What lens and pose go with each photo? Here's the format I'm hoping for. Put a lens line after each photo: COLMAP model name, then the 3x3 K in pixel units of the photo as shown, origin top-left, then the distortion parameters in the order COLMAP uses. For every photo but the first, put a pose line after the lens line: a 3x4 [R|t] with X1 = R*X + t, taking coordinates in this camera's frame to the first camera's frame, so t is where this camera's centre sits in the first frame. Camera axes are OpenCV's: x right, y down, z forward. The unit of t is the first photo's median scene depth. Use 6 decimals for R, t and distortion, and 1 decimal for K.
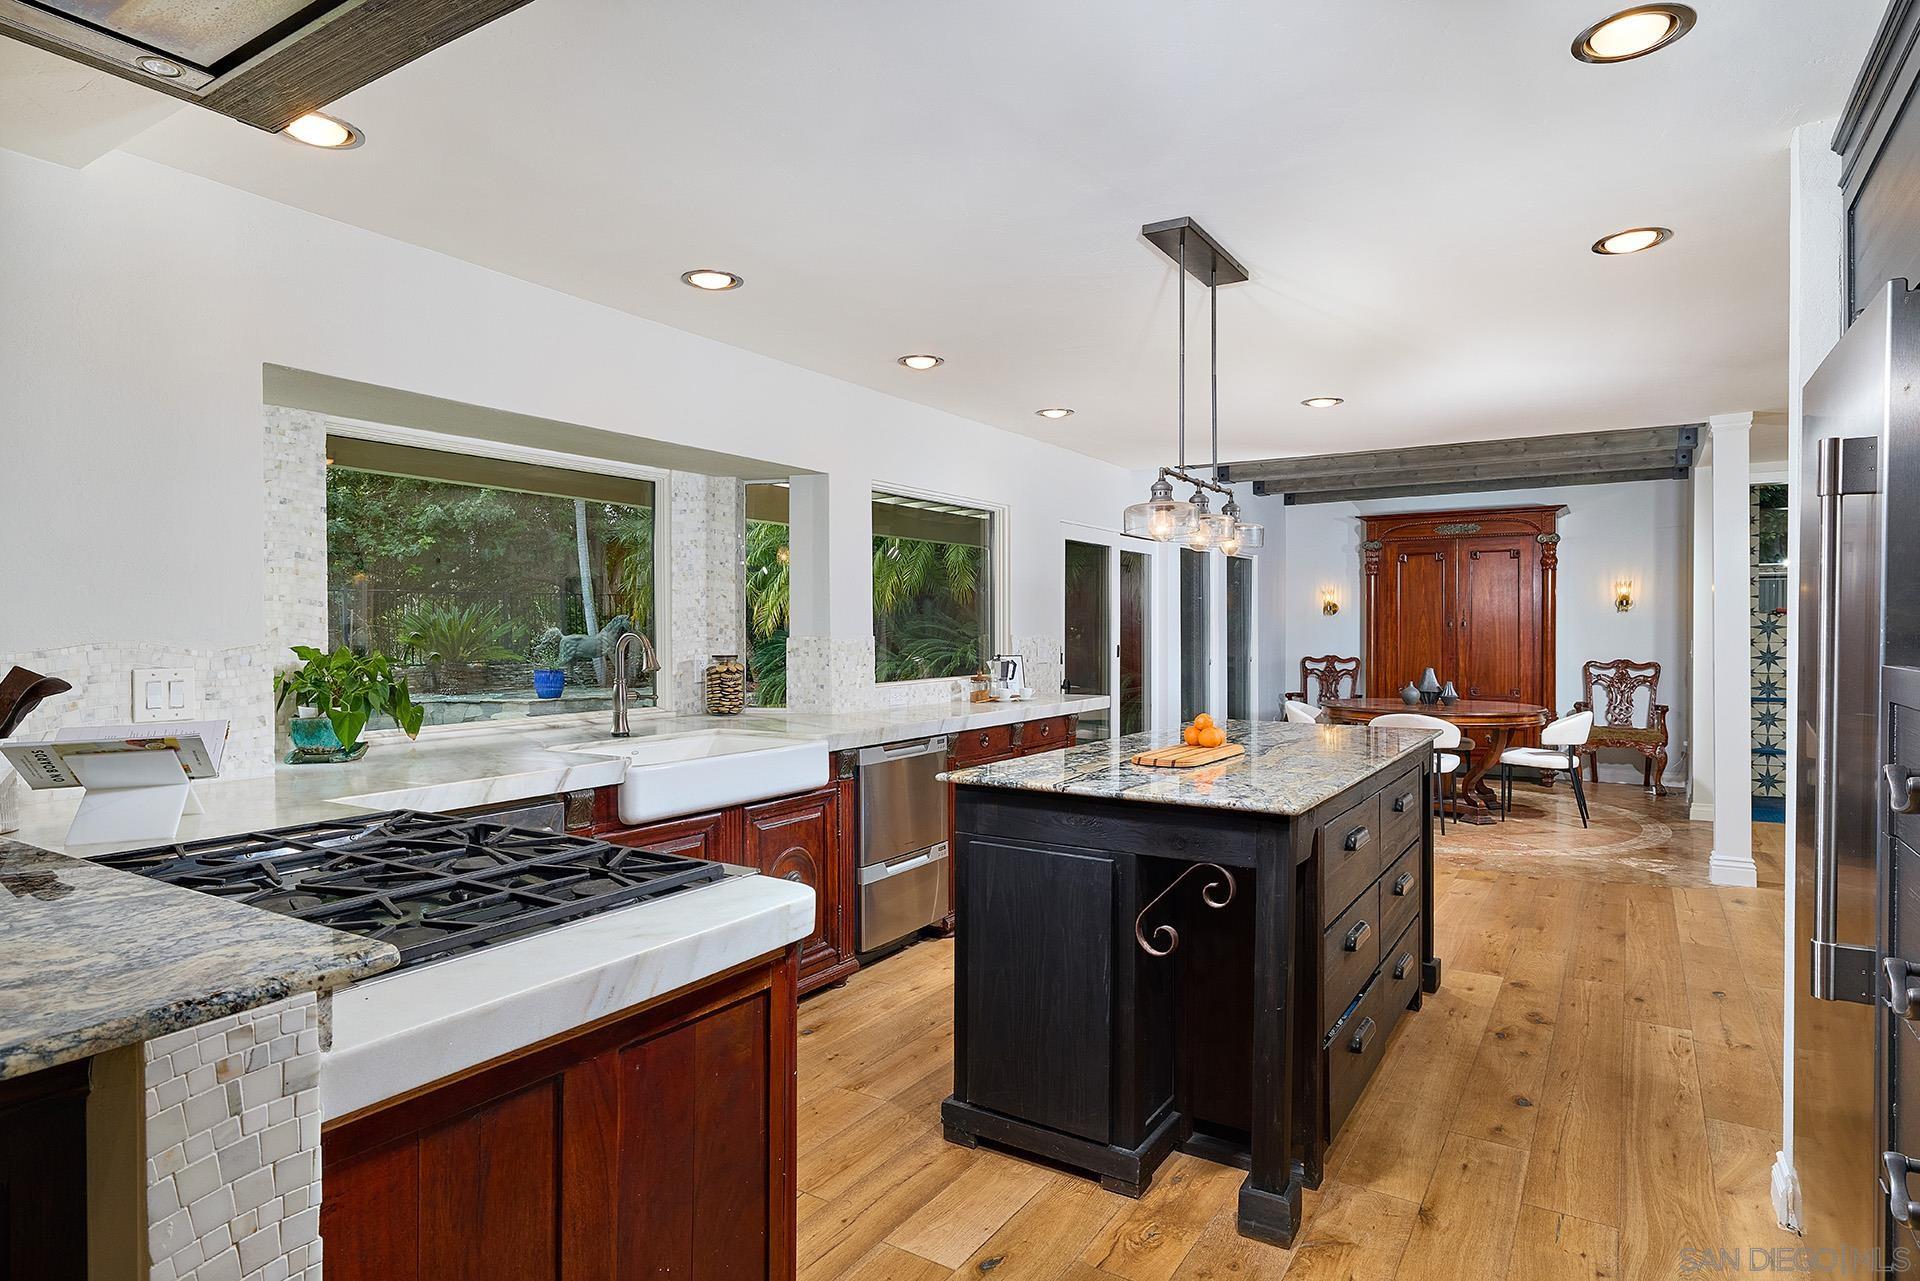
lens RADIAL K [[1065.1, 0, 957.3], [0, 1065.1, 640.8], [0, 0, 1]] dist [-0.004363, 0.000877]
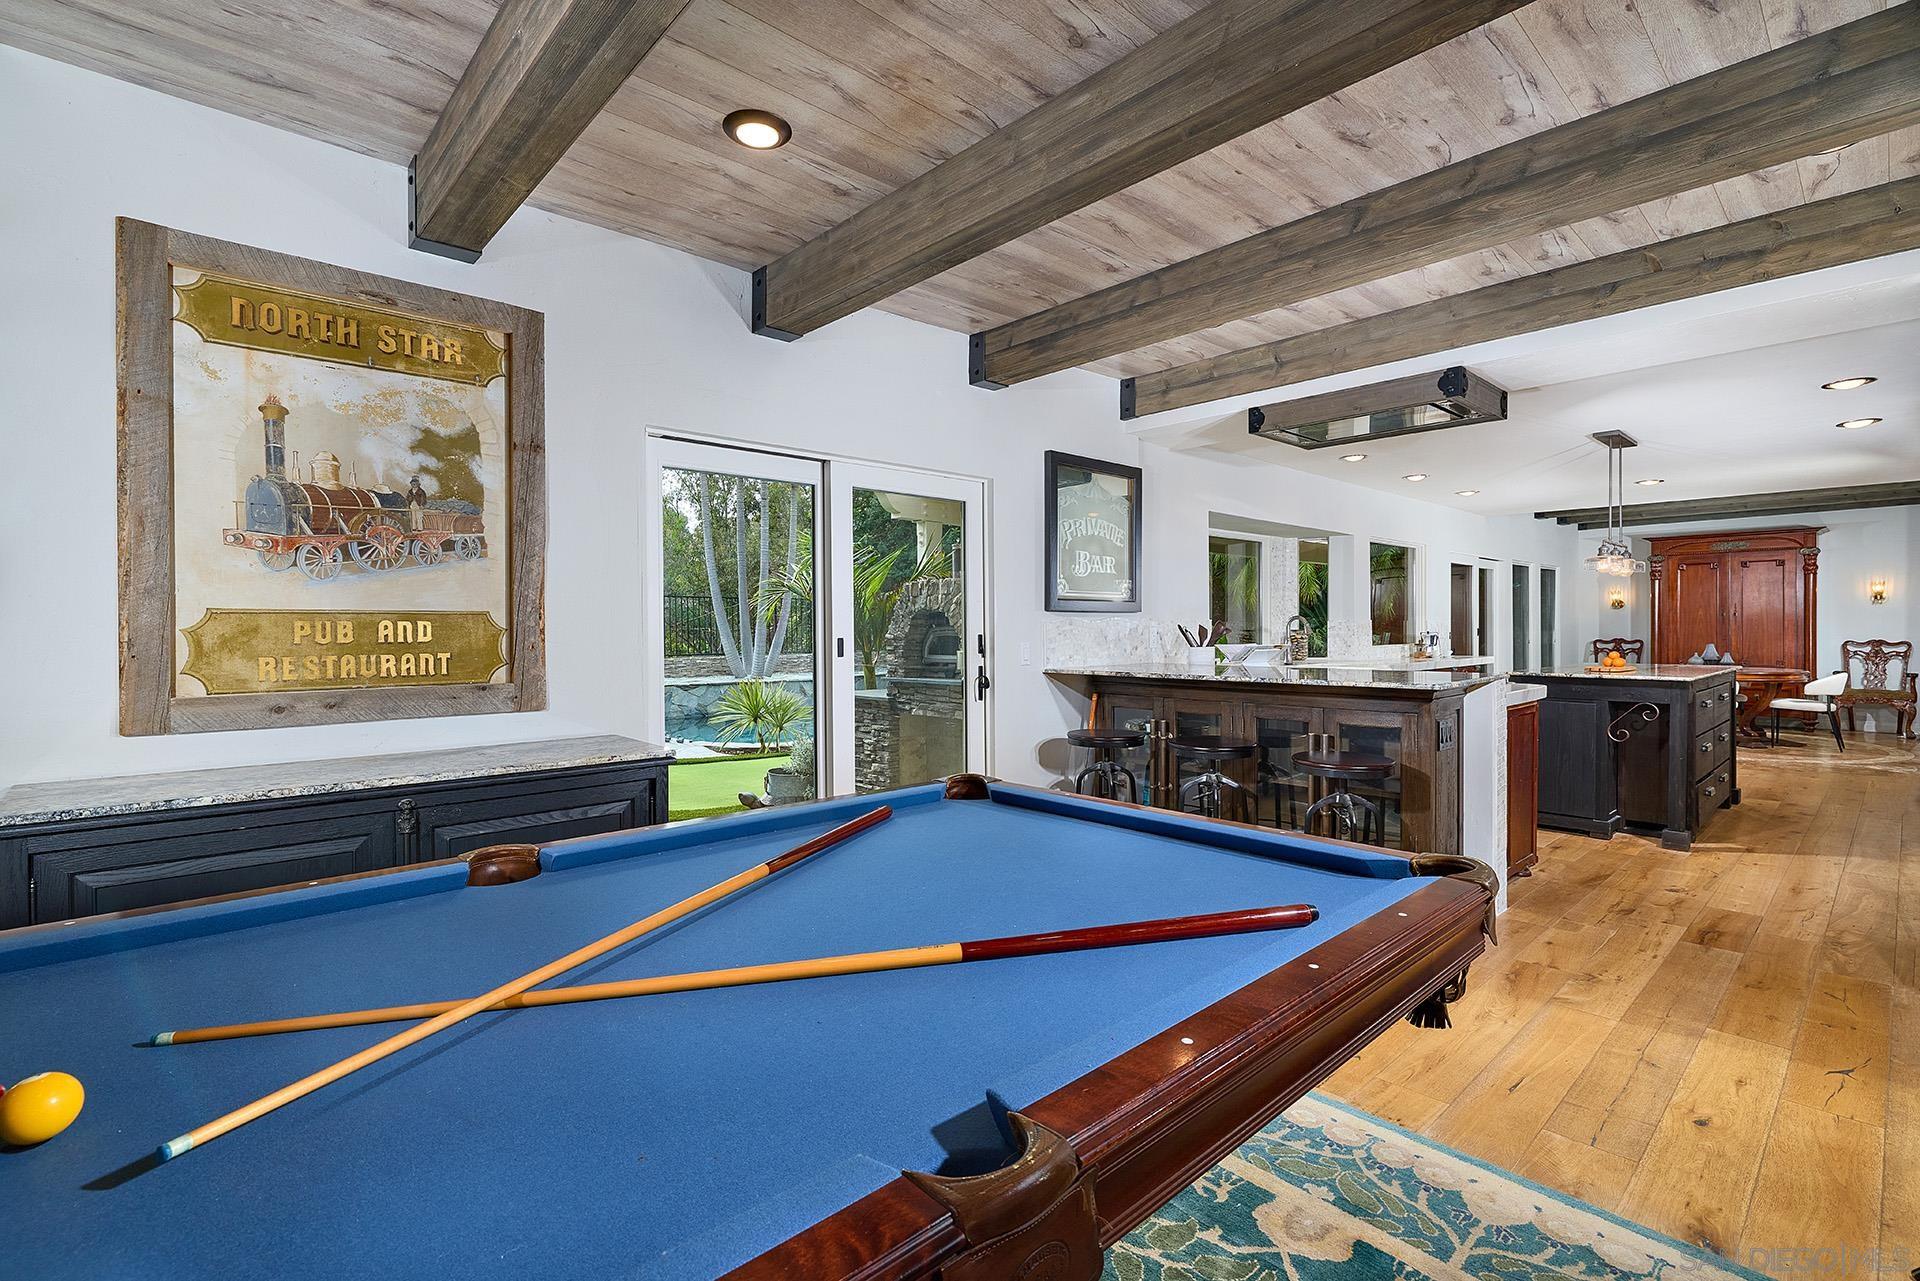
lens RADIAL K [[874.3, 0, 954.4], [0, 874.3, 637.7], [0, 0, 1]] dist [0.001570, -0.001267]
pose [[0.964690, -0.000261, -0.263389, -0.214329], [0.000420, 1.000000, 0.000549, 0.014730], [0.263389, -0.000640, 0.964690, -0.383008]]
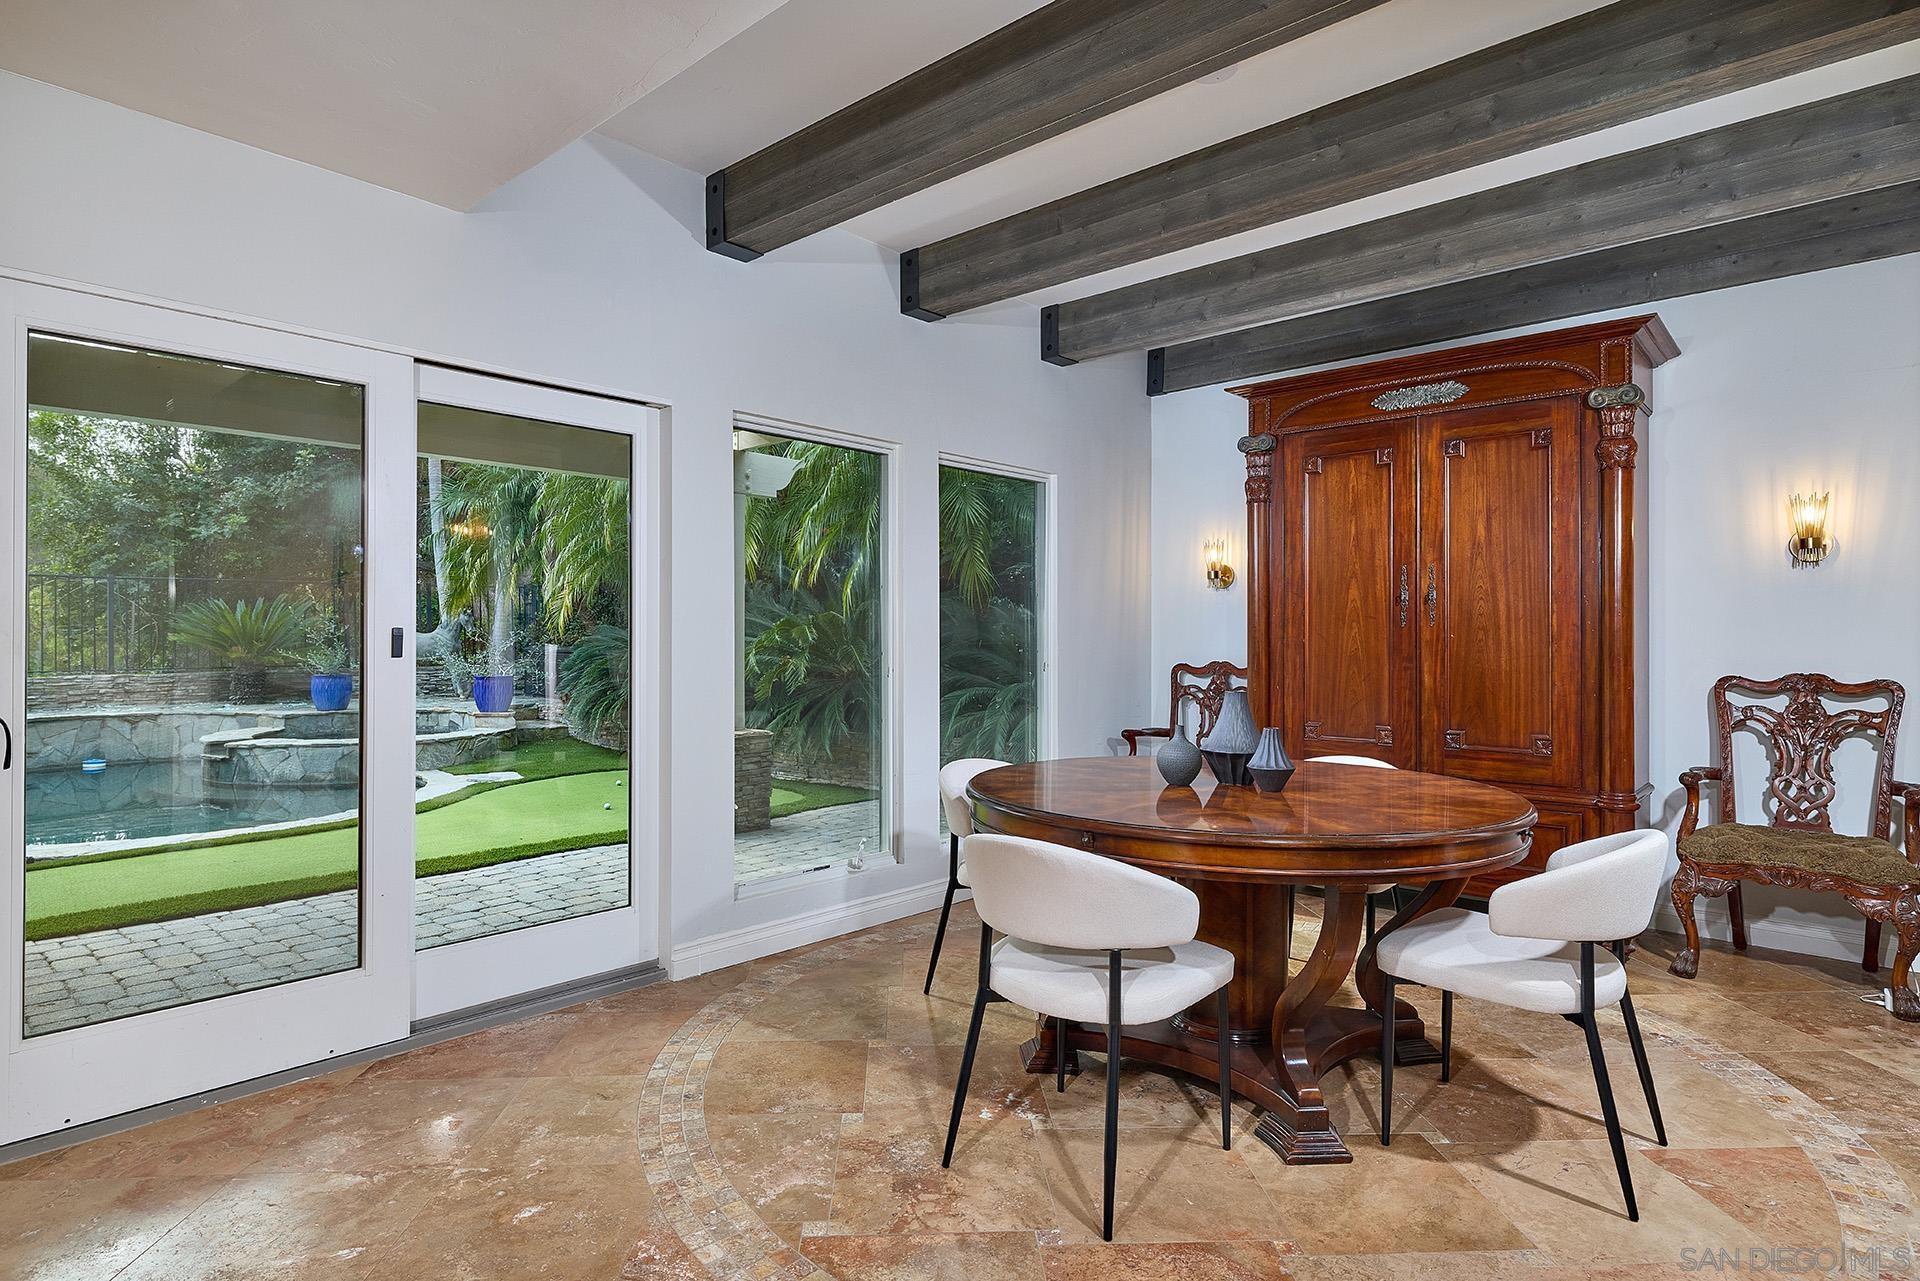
lens RADIAL K [[1037.6, 0, 963.1], [0, 1037.6, 638.5], [0, 0, 1]] dist [0.004044, -0.000001]
pose [[0.987670, 0.003423, -0.156515, 0.354315], [-0.005220, 0.999925, -0.011073, 0.009694], [0.156466, 0.011754, 0.987613, 0.529847]]
